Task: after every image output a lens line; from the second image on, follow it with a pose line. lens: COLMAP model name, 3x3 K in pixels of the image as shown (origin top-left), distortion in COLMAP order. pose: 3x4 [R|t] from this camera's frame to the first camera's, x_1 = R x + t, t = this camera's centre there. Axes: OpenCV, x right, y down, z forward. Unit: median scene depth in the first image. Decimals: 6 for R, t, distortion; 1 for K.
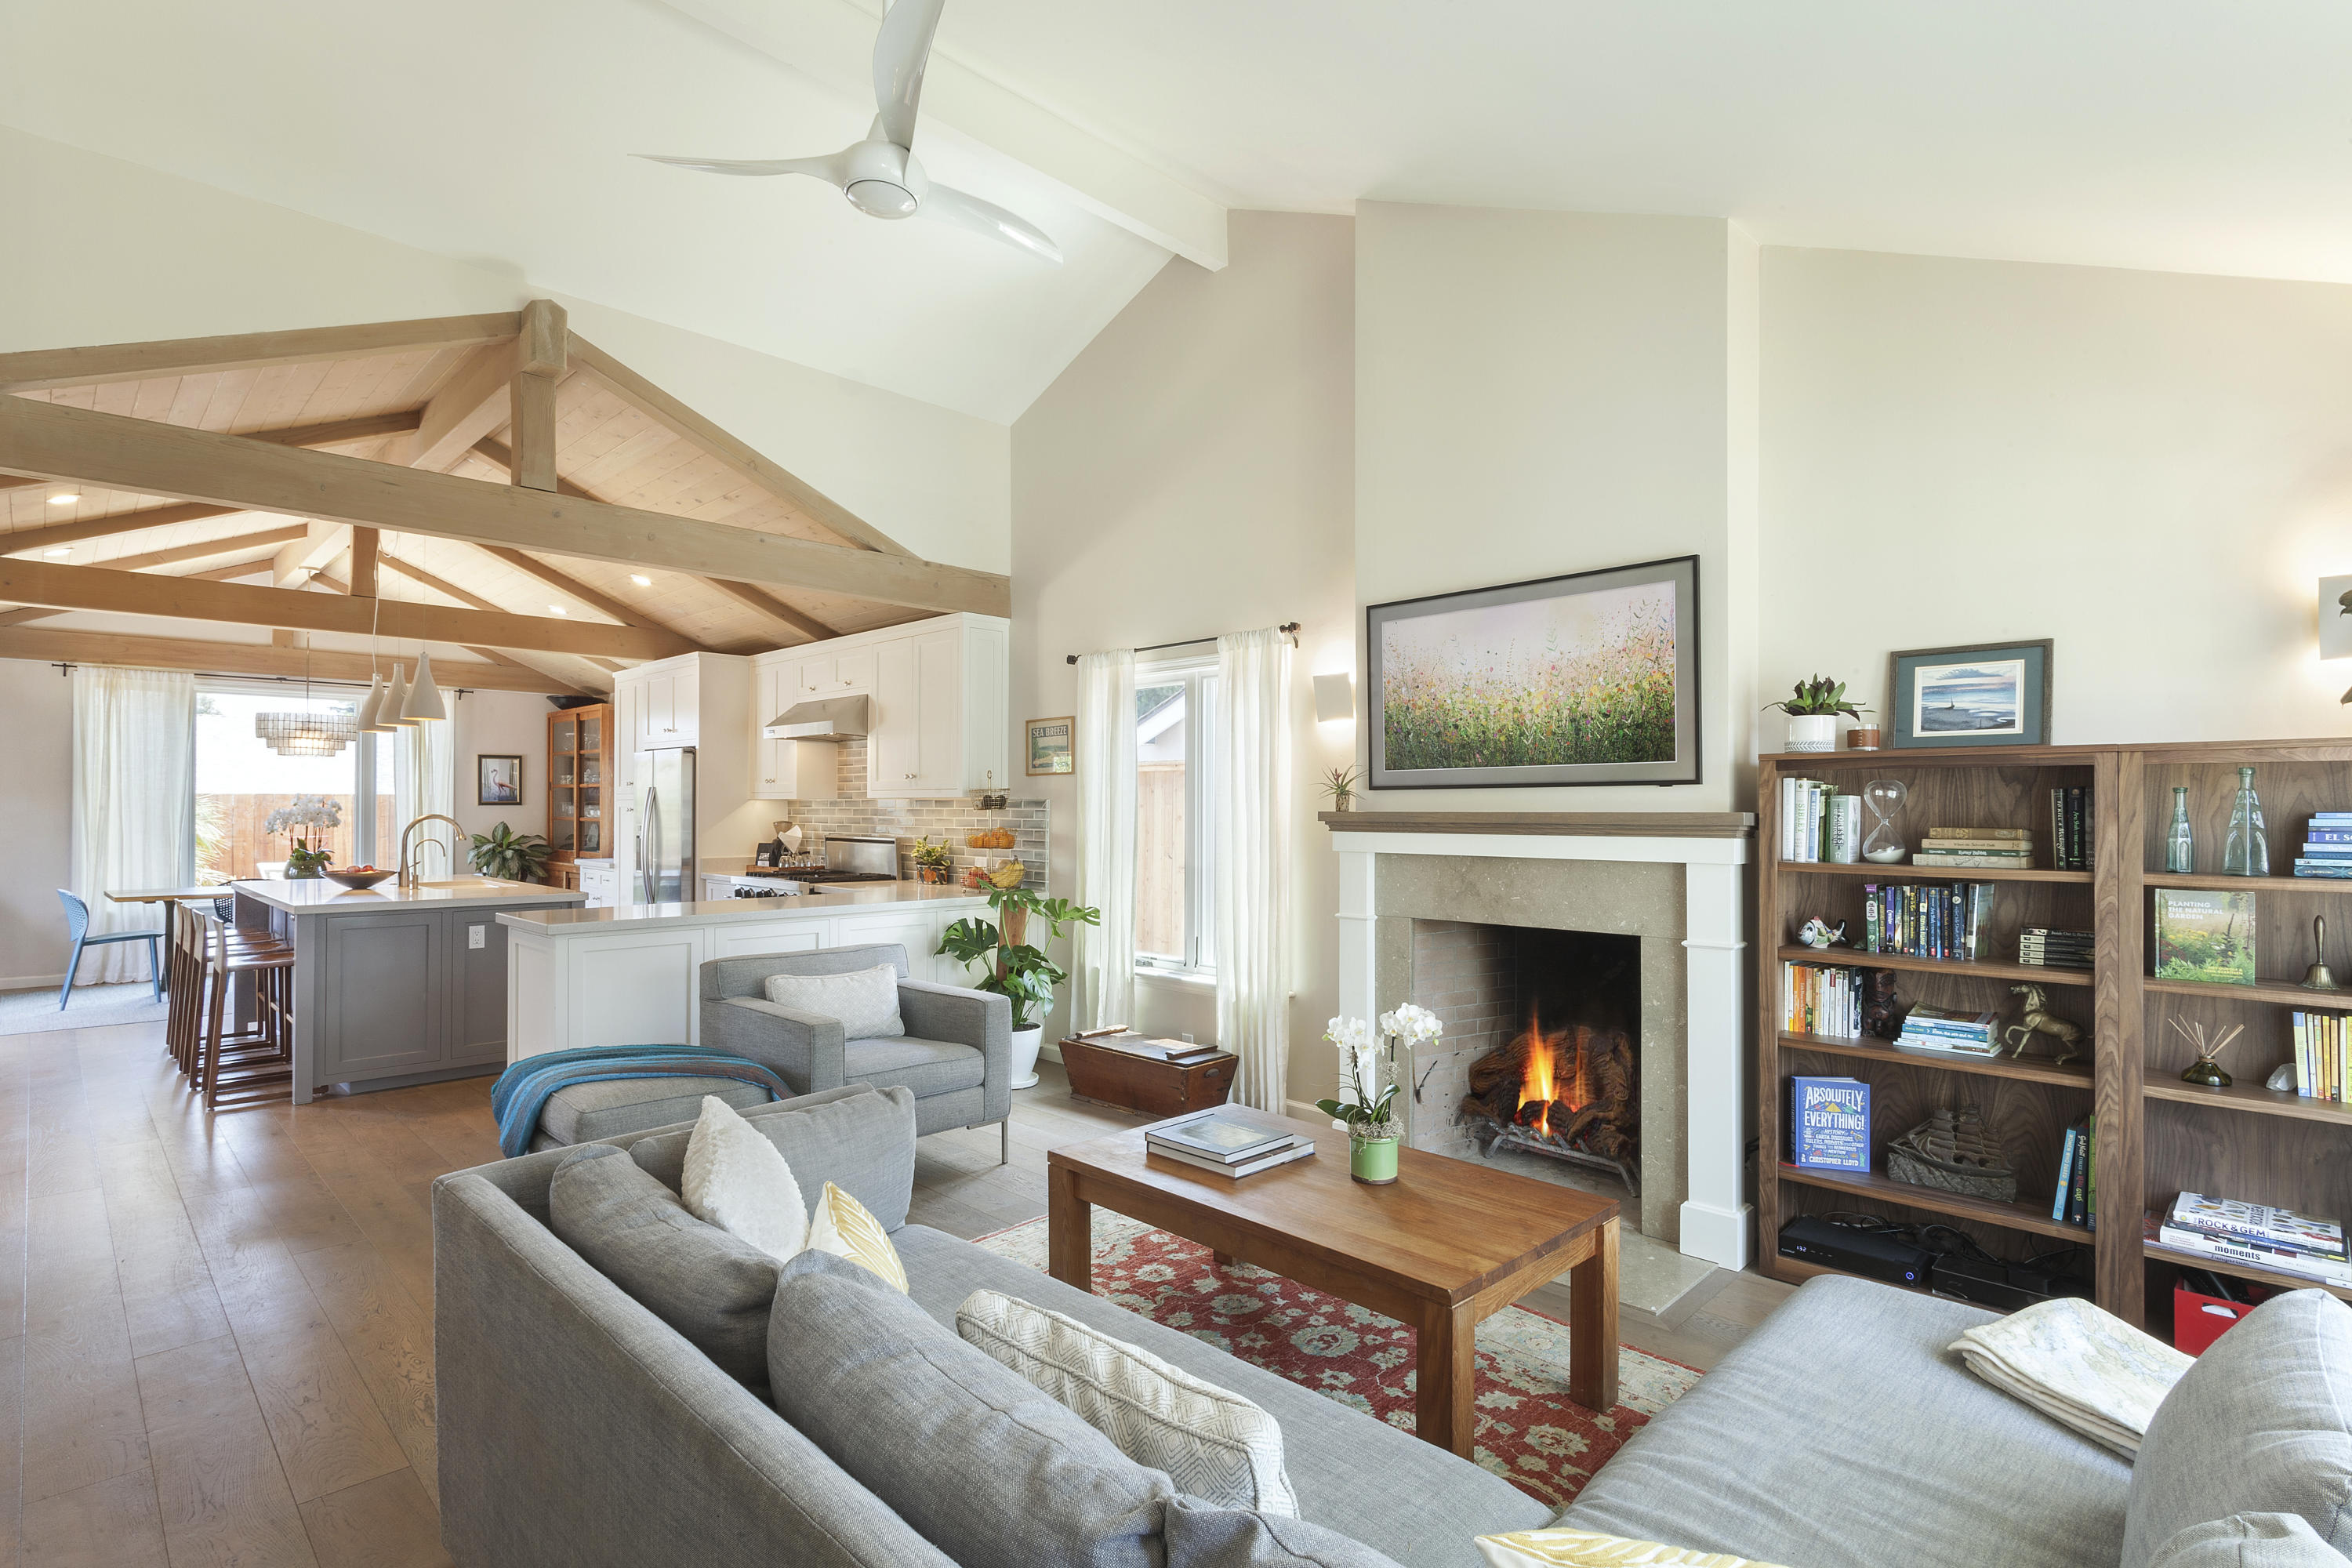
lens RADIAL K [[1123.6, 0, 1176.0], [0, 1123.6, 784.0], [0, 0, 1]] dist [-0.016922, 0.000229]
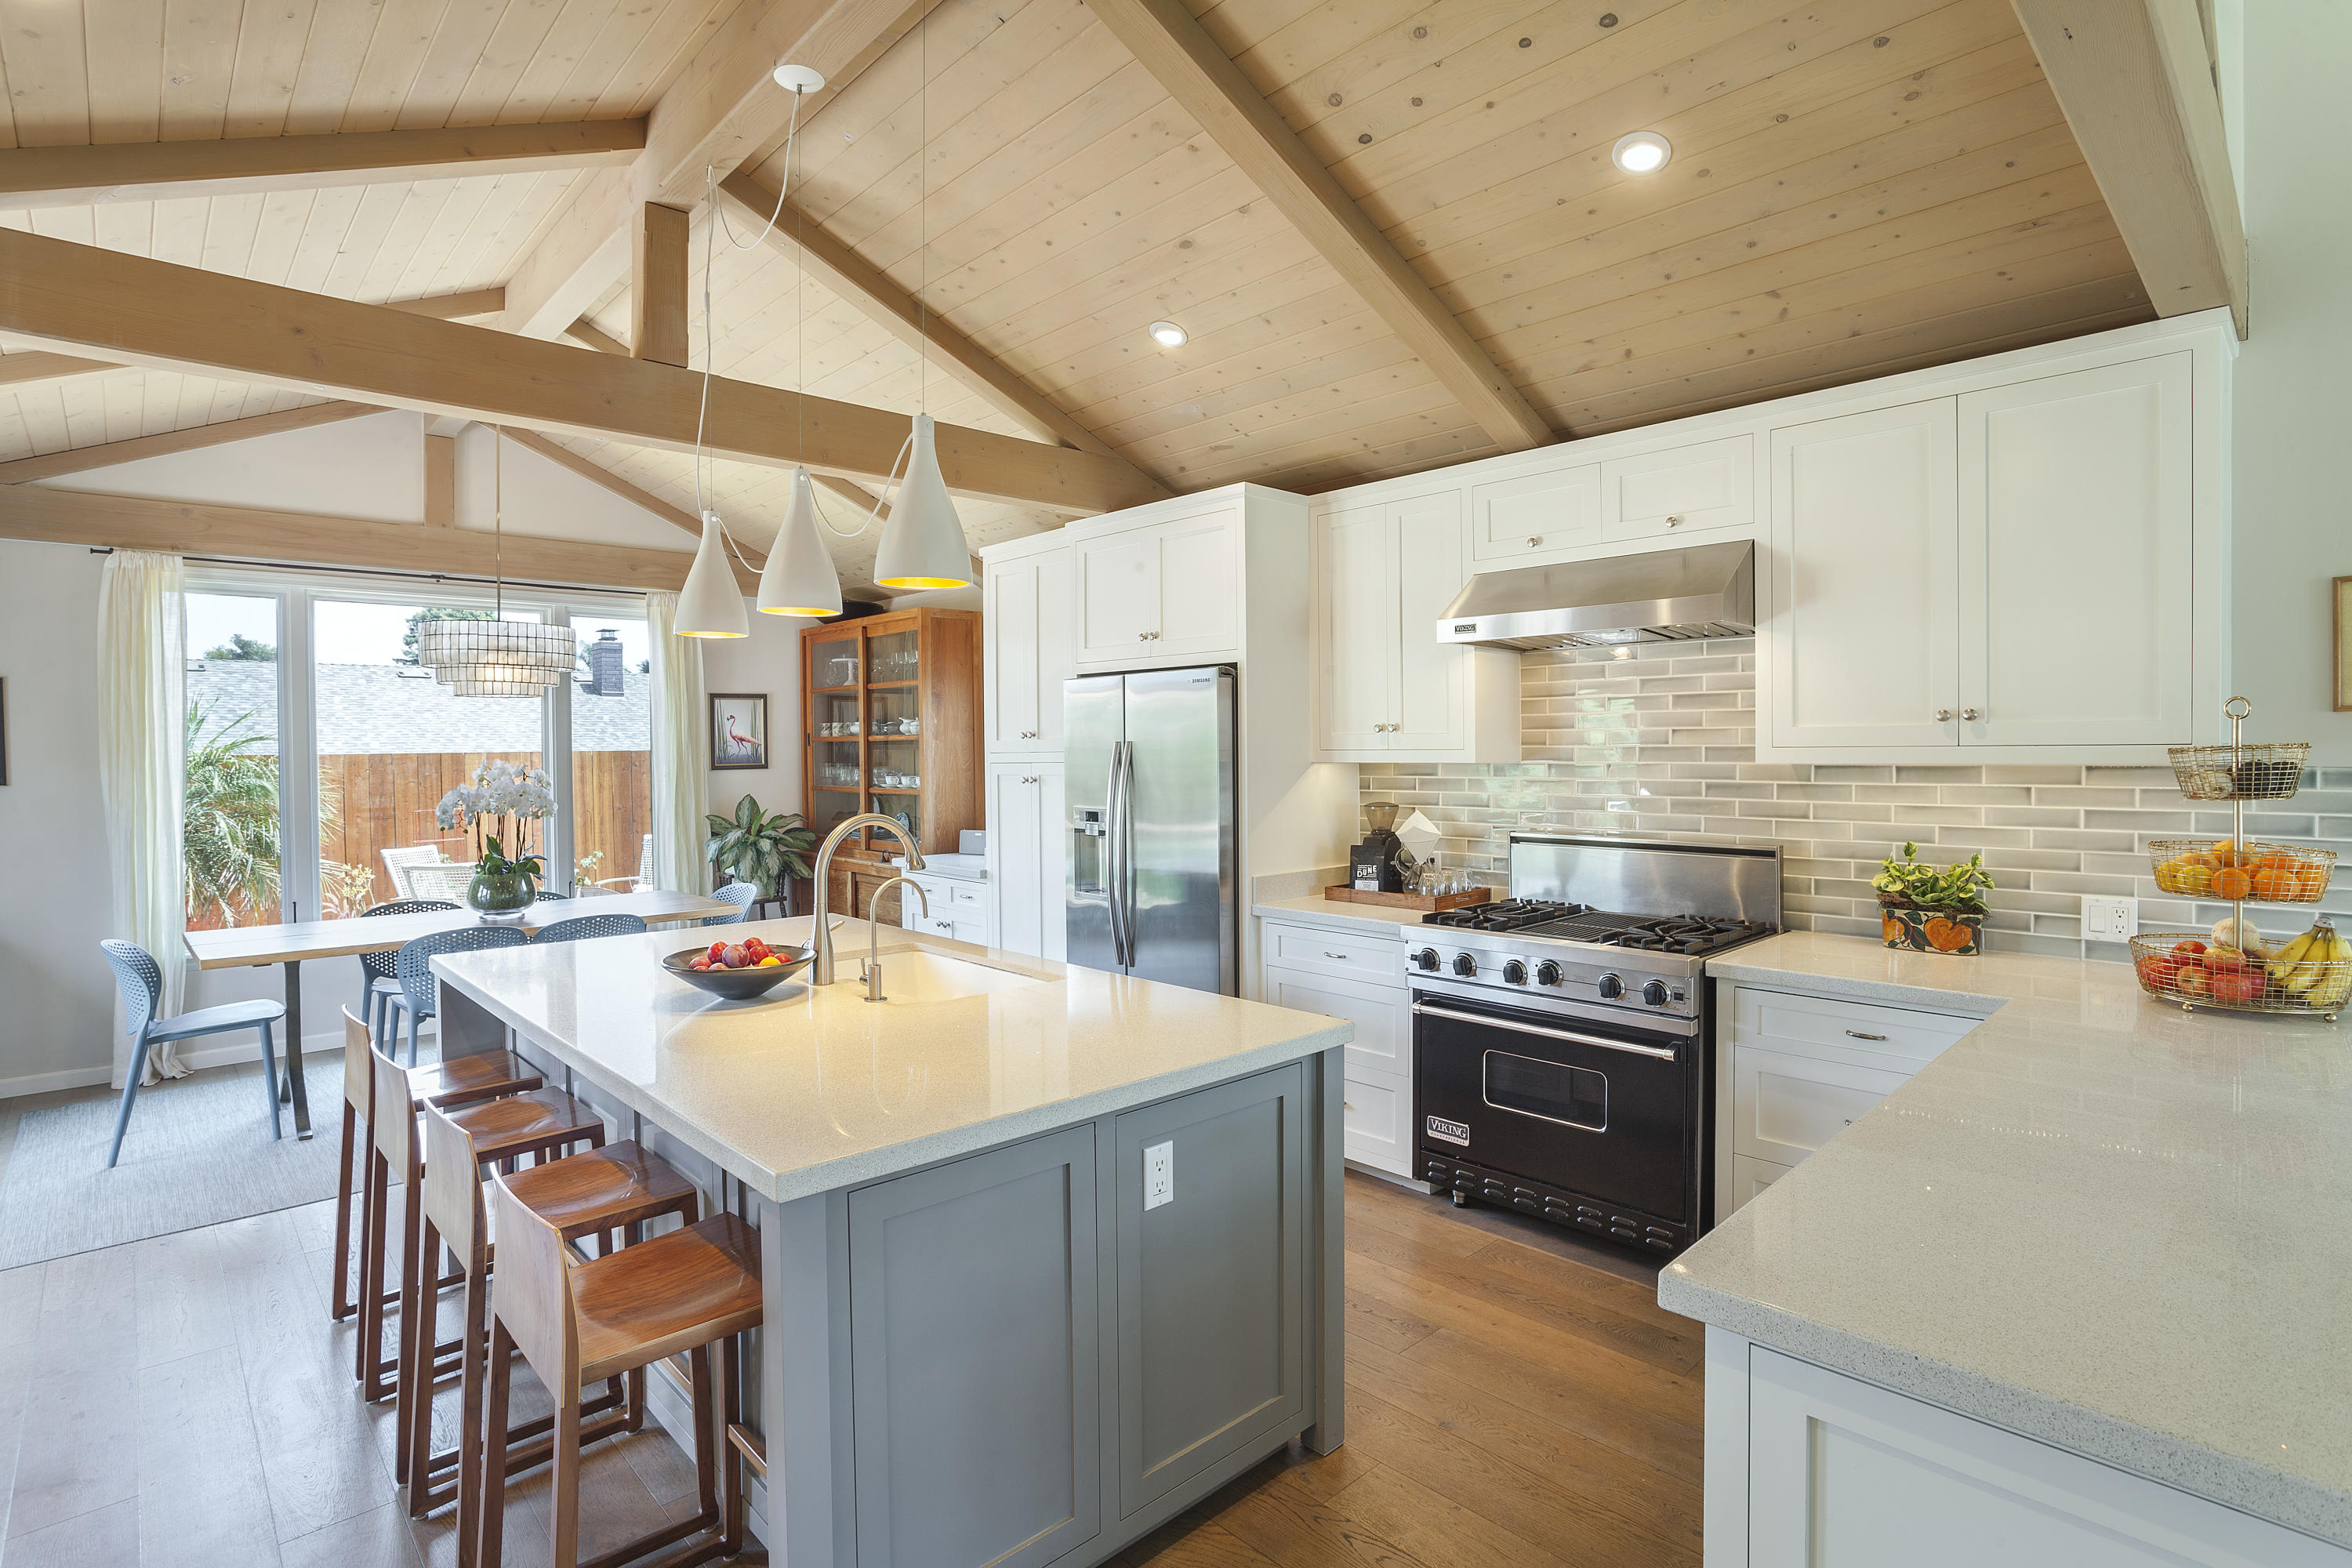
lens RADIAL K [[1151.9, 0, 1100.0], [0, 1151.9, 751.7], [0, 0, 1]] dist [-0.003099, -0.000354]
pose [[0.996155, -0.012660, -0.086689, -0.450750], [0.014872, 0.999579, 0.024922, -0.007310], [0.086337, -0.026116, 0.995924, 0.458388]]
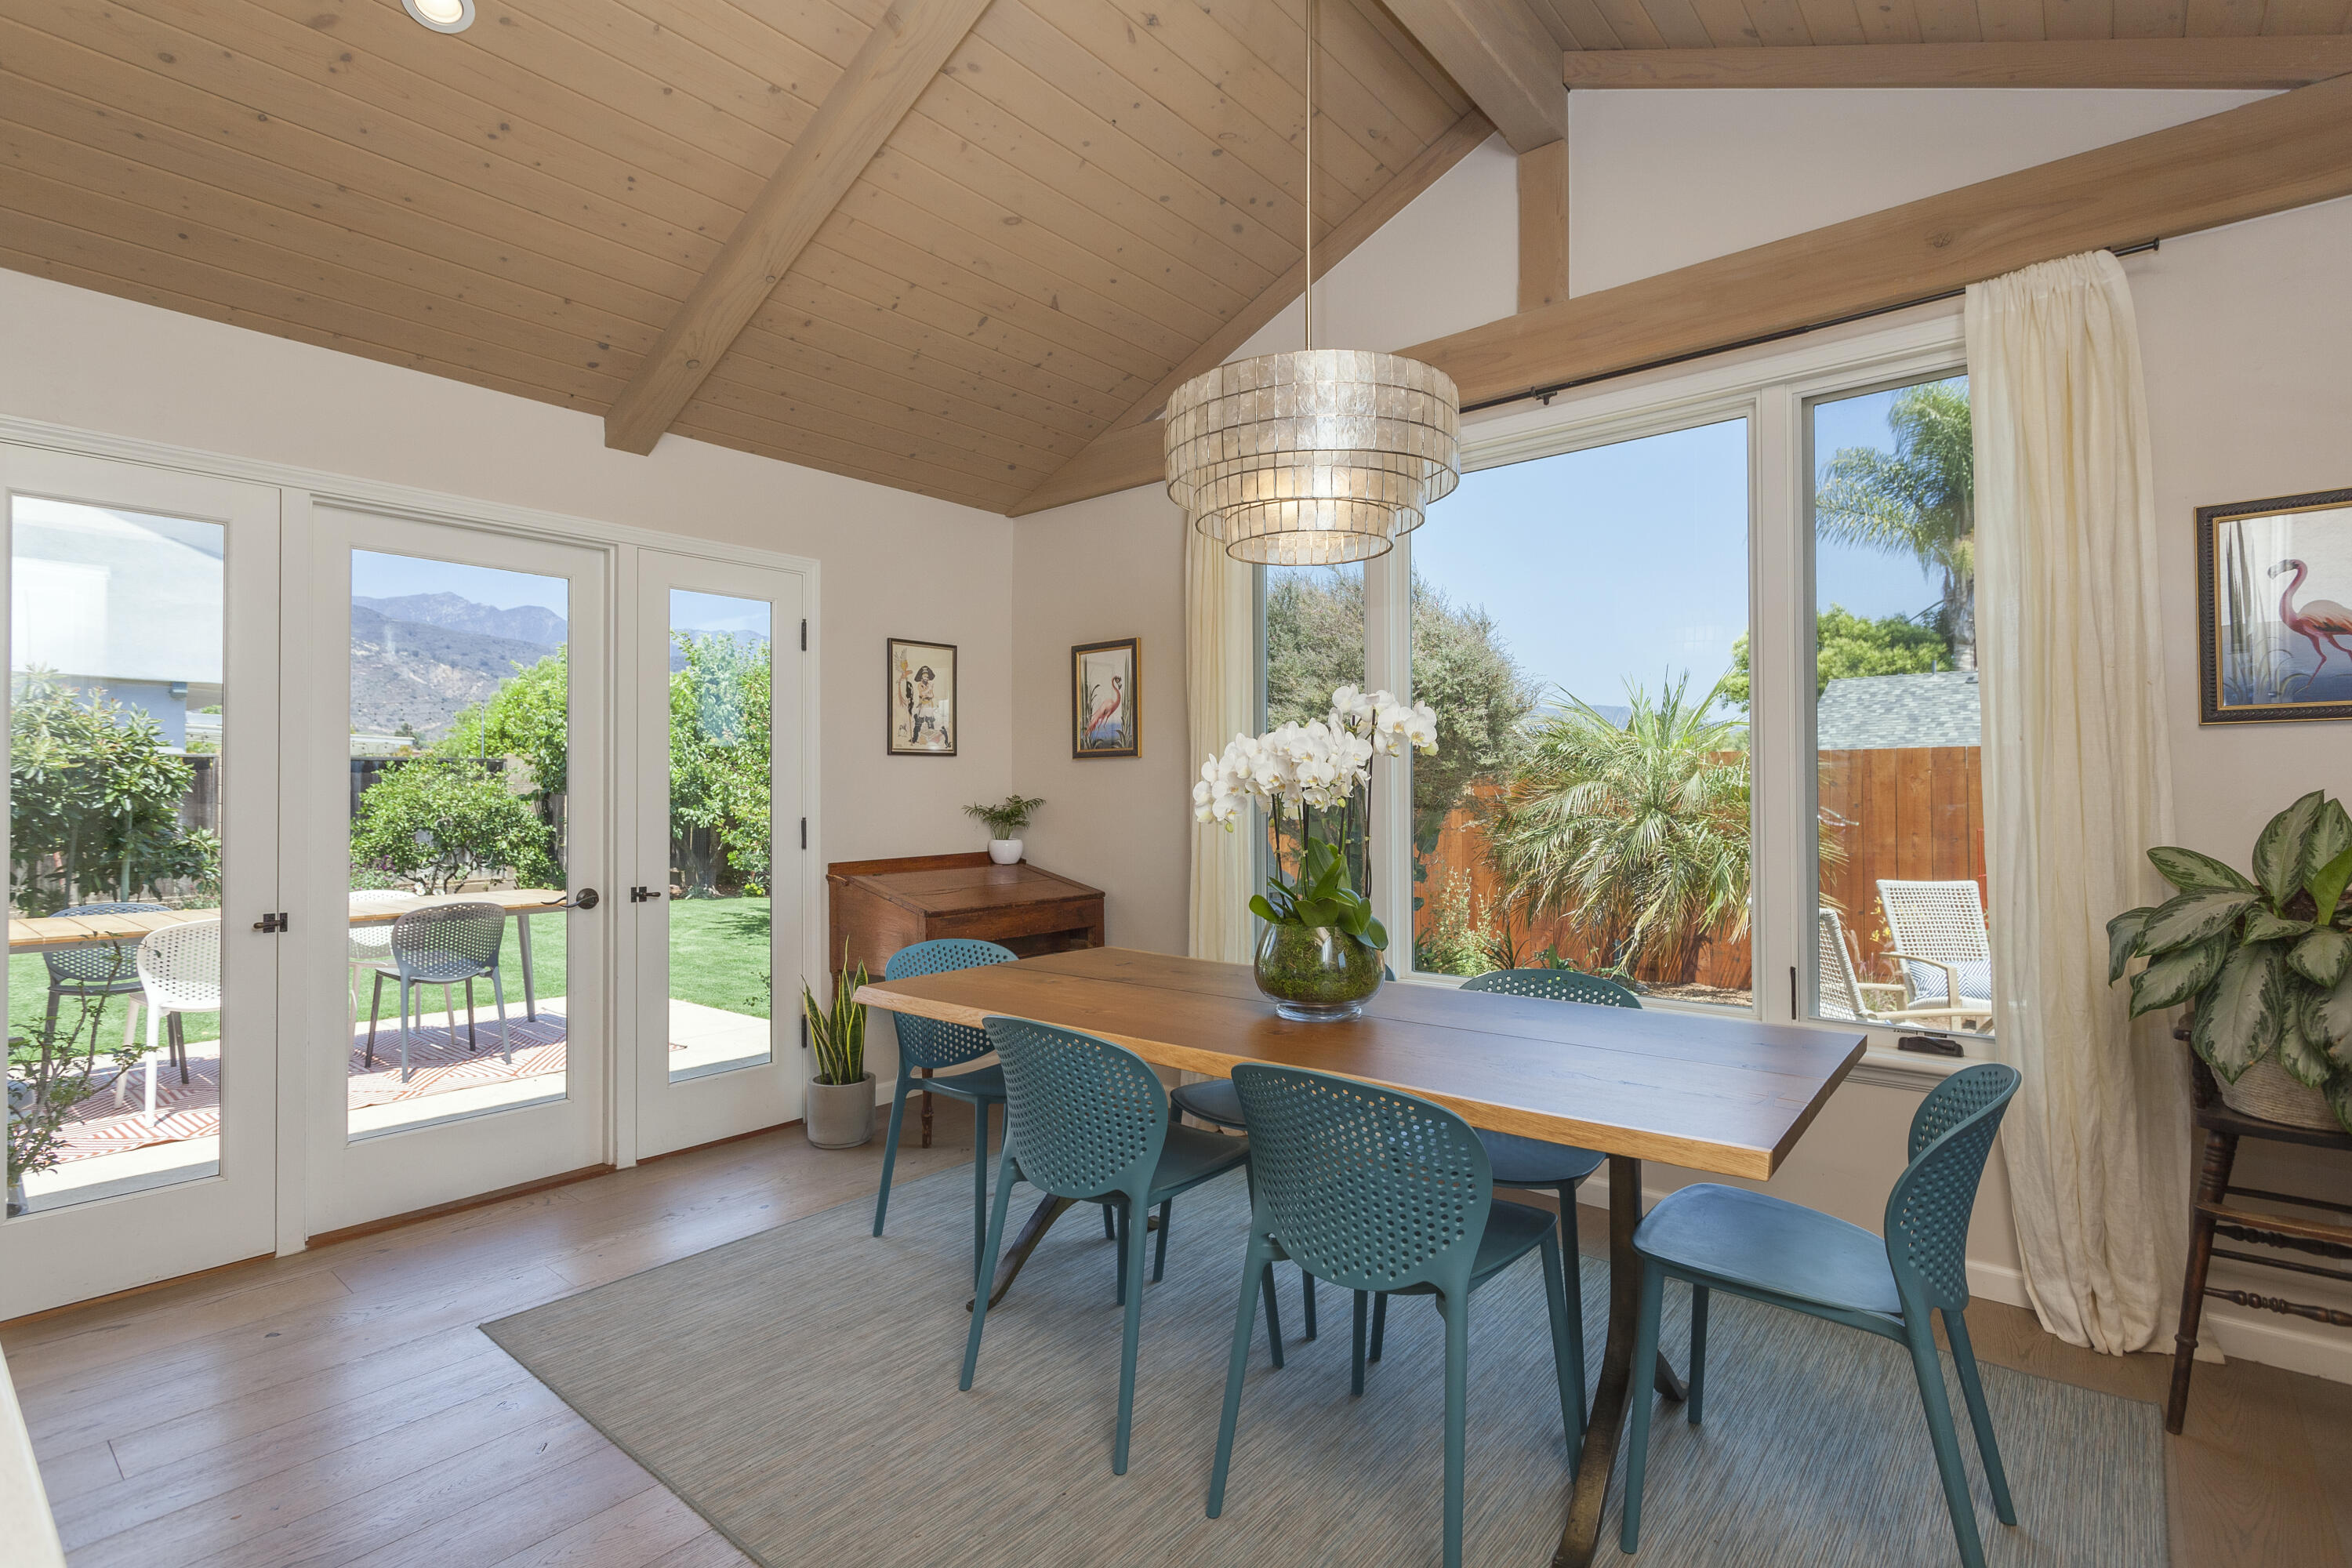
lens RADIAL K [[1099.6, 0, 1176.0], [0, 1099.6, 784.0], [0, 0, 1]] dist [0.002445, 0.000289]
pose [[0.060760, -0.009542, -0.998107, -0.543138], [0.024338, 0.999671, -0.008076, 0.037792], [0.997856, -0.023802, 0.060972, 1.030451]]
